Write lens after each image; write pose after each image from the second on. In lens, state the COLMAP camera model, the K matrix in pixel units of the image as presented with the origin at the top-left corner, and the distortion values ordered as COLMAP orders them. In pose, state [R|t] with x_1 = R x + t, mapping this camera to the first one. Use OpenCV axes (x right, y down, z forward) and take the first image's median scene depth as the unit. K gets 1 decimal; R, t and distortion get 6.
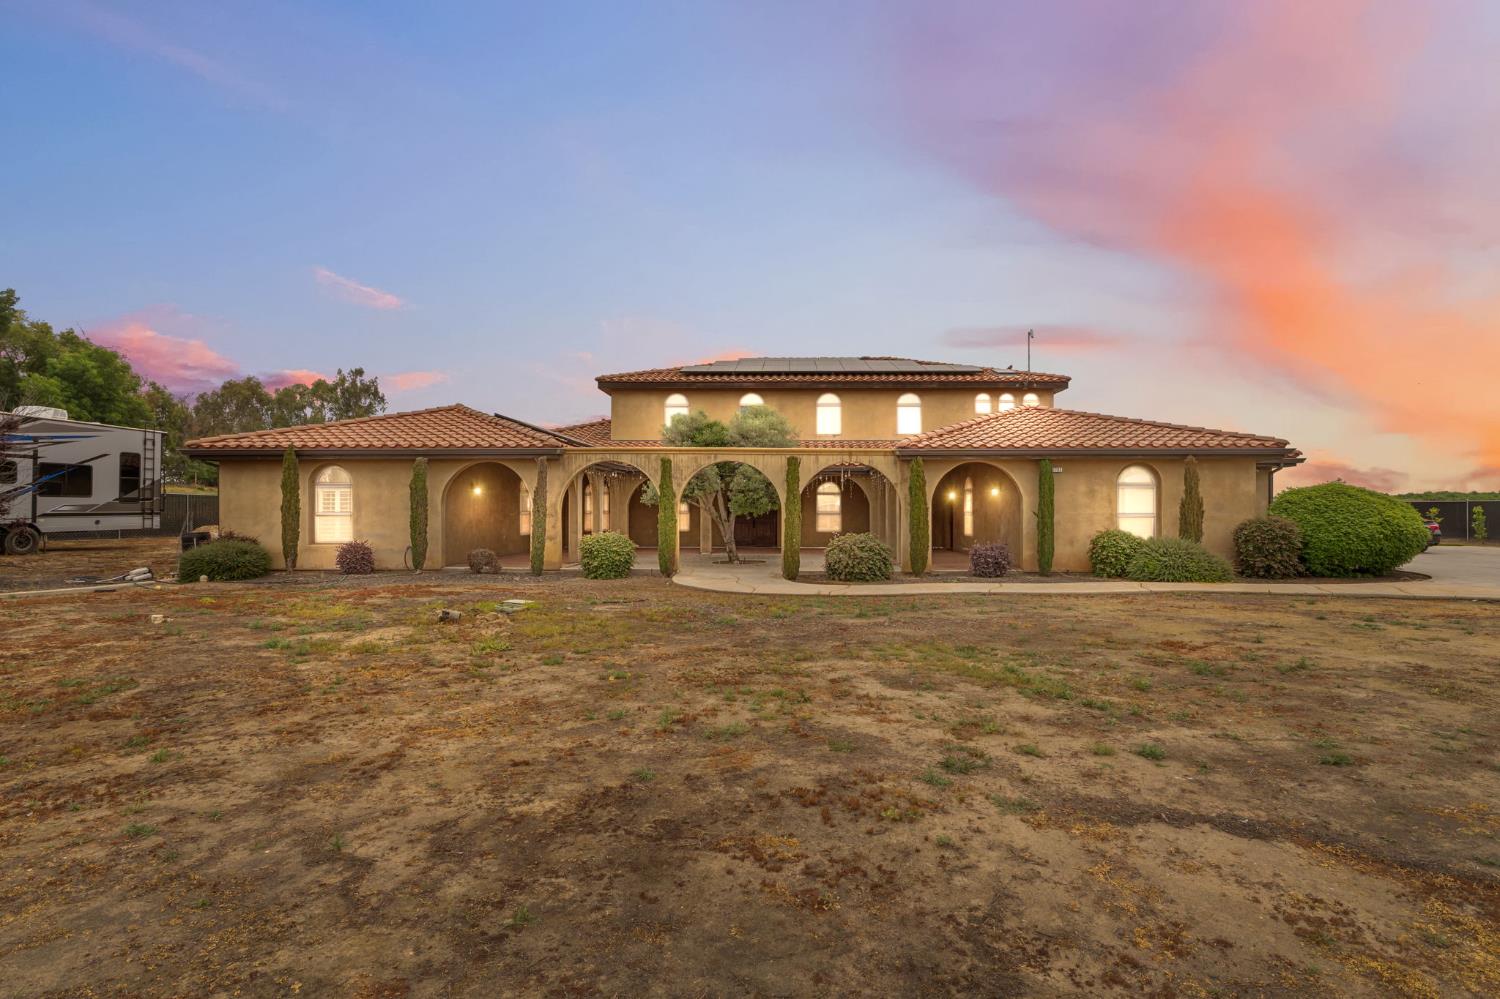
lens RADIAL K [[713.3, 0, 776.0], [0, 713.3, 501.2], [0, 0, 1]] dist [-0.005425, -0.000761]
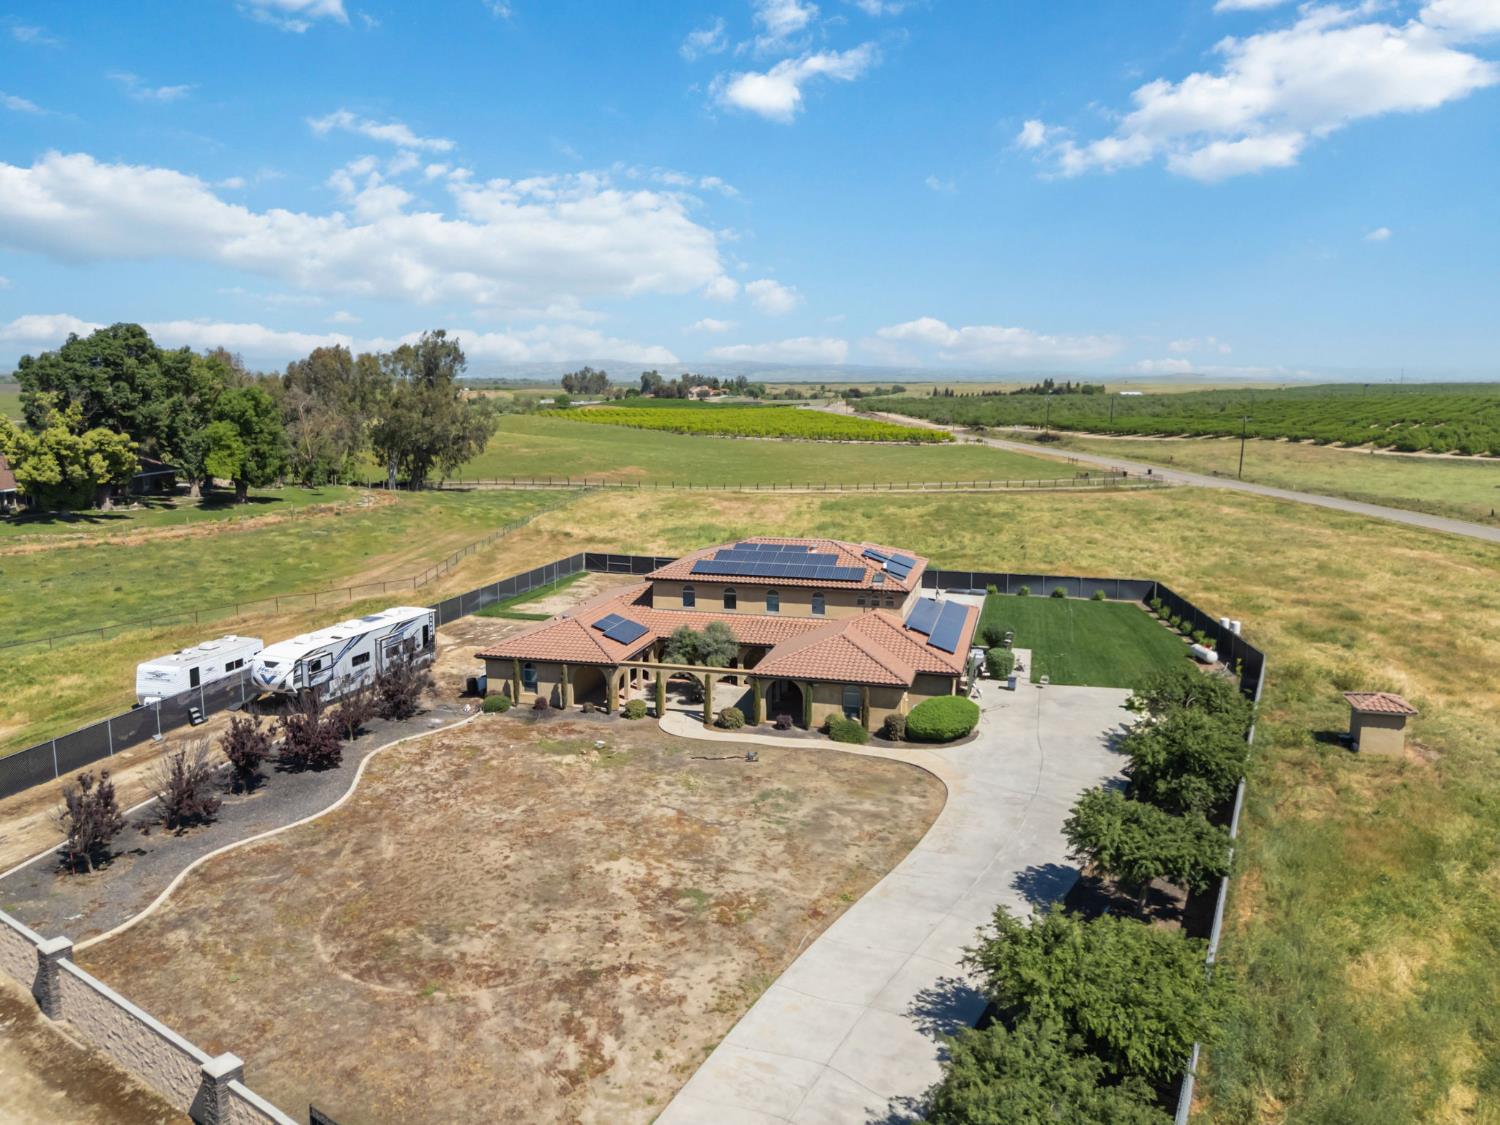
lens RADIAL K [[1100.2, 0, 750.0], [0, 1100.2, 562.5], [0, 0, 1]] dist [0.080043, -0.078396]
pose [[0.974417, 0.040562, -0.221057, 0.943868], [-0.003871, 0.986463, 0.163941, -1.020196], [0.224714, -0.158891, 0.961383, -2.436254]]
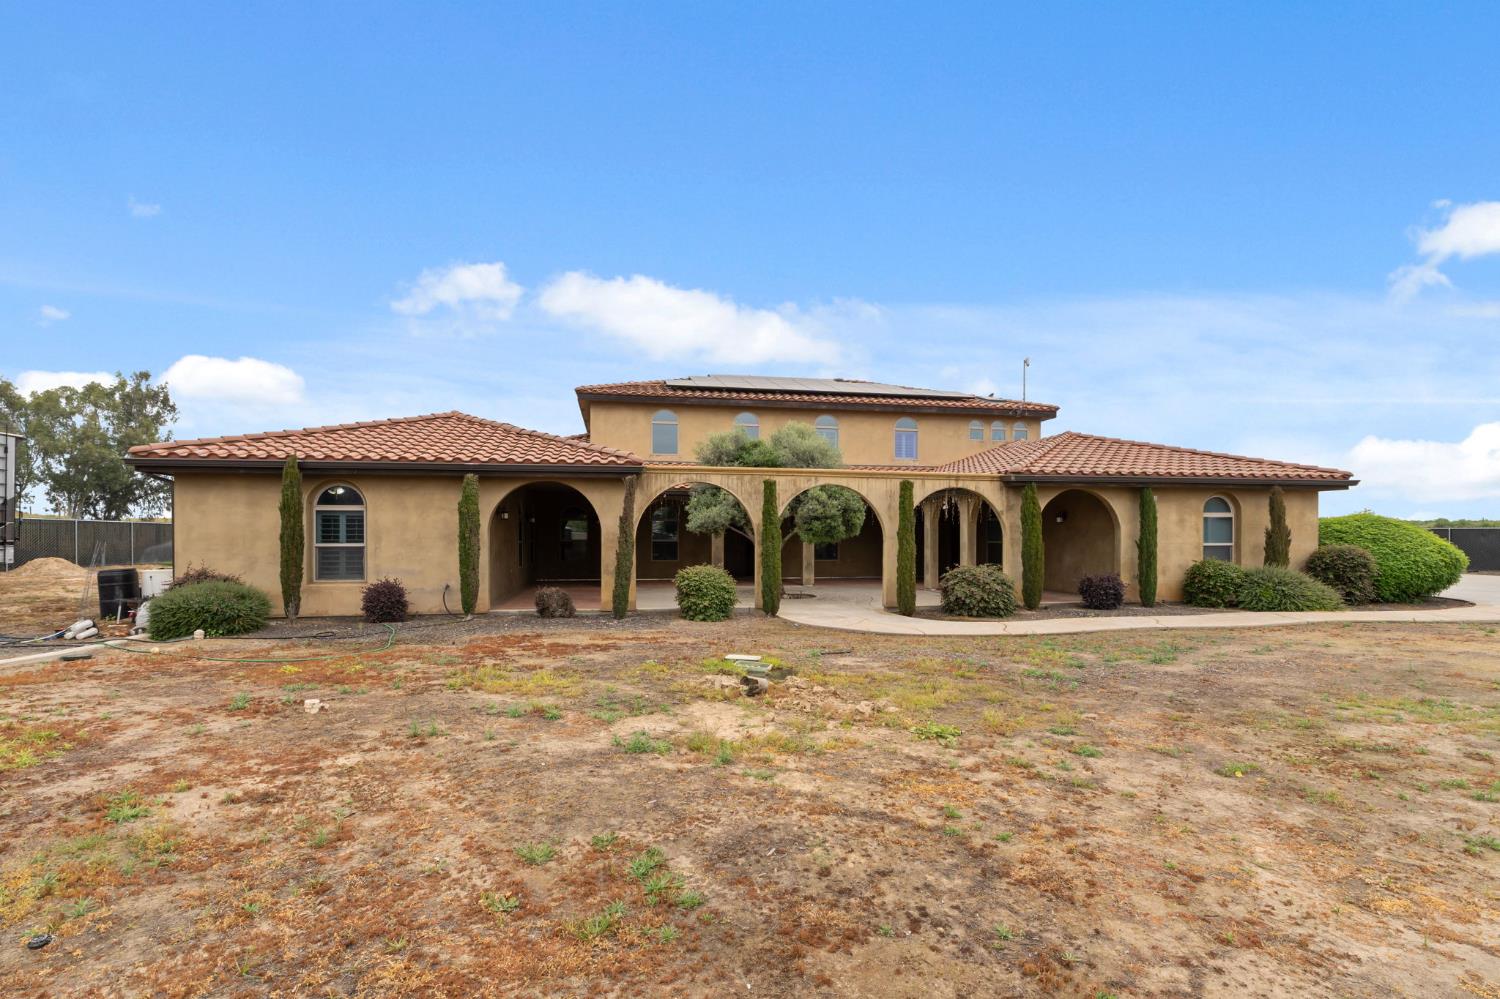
lens RADIAL K [[710.7, 0, 747.7], [0, 710.7, 532.1], [0, 0, 1]] dist [-0.004762, -0.000569]
pose [[0.980172, 0.001183, 0.198146, -0.341378], [-0.002632, 0.999972, 0.007048, -0.002738], [-0.198132, -0.007430, 0.980147, 0.148415]]
